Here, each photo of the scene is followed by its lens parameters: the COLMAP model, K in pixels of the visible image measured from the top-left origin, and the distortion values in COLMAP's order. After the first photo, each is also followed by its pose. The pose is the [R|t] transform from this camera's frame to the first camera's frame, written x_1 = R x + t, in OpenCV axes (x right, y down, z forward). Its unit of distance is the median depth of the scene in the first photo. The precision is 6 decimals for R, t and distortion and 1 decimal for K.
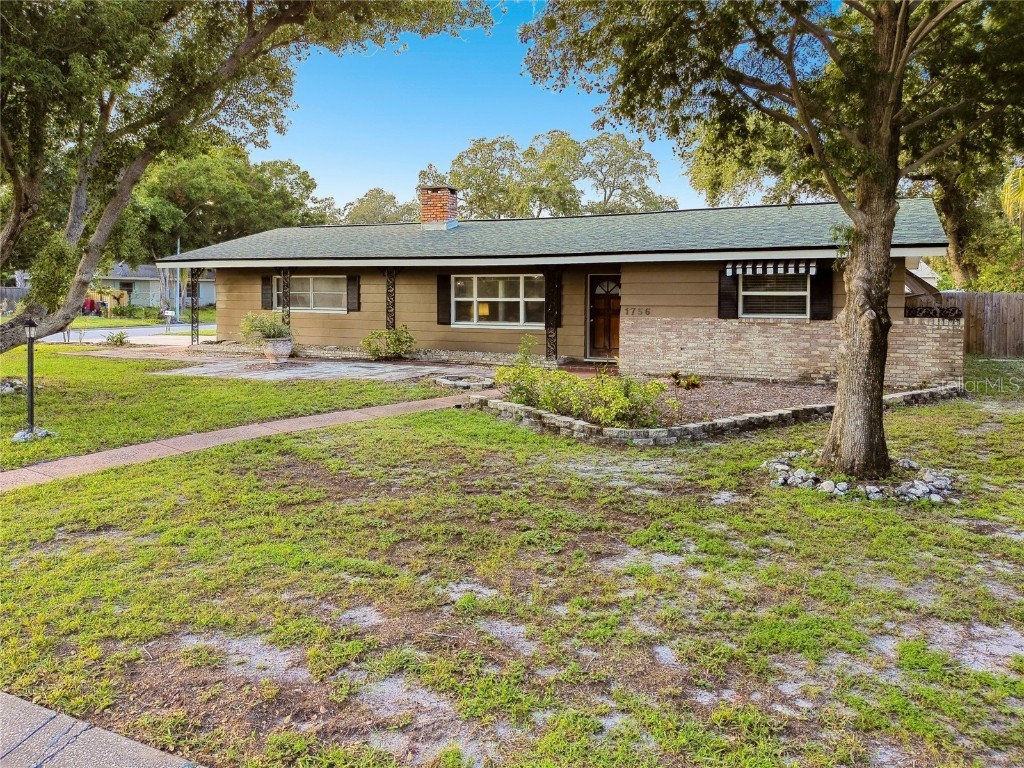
lens RADIAL K [[737.1, 0, 512.0], [0, 737.1, 384.0], [0, 0, 1]] dist [0.009192, 0.001598]
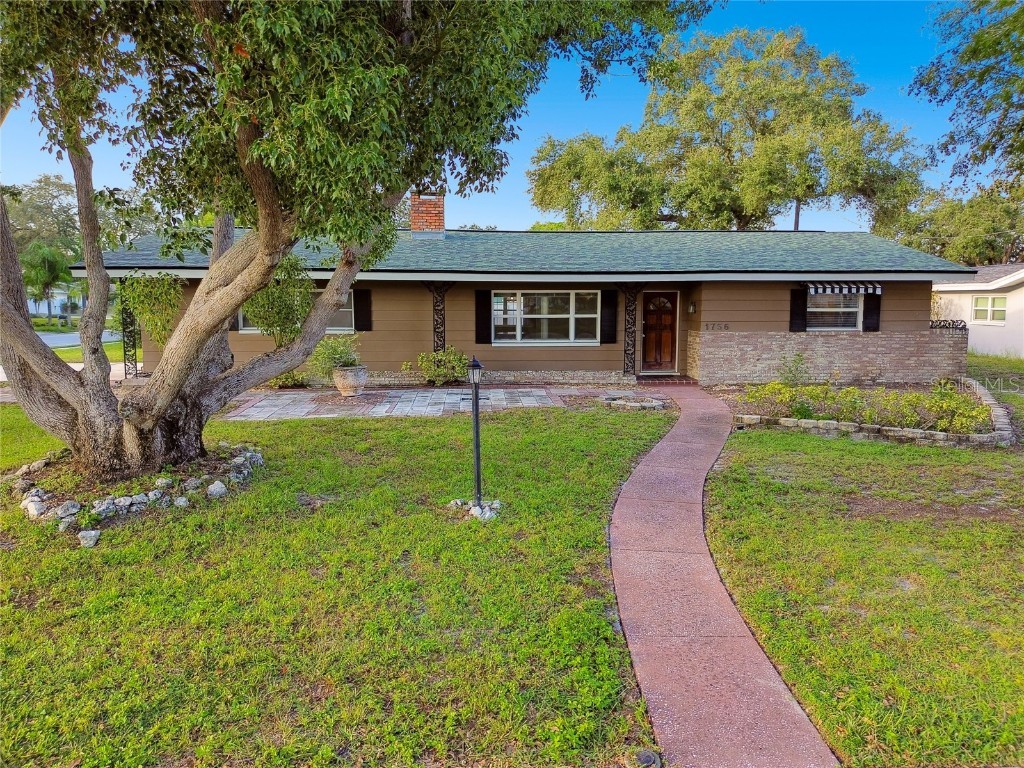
lens RADIAL K [[737.1, 0, 512.0], [0, 737.1, 384.0], [0, 0, 1]] dist [0.009192, 0.001598]
pose [[0.879954, -0.048629, 0.472563, -0.538036], [0.058551, 0.998265, -0.006302, -0.022505], [-0.471437, 0.033214, 0.881274, 0.172654]]
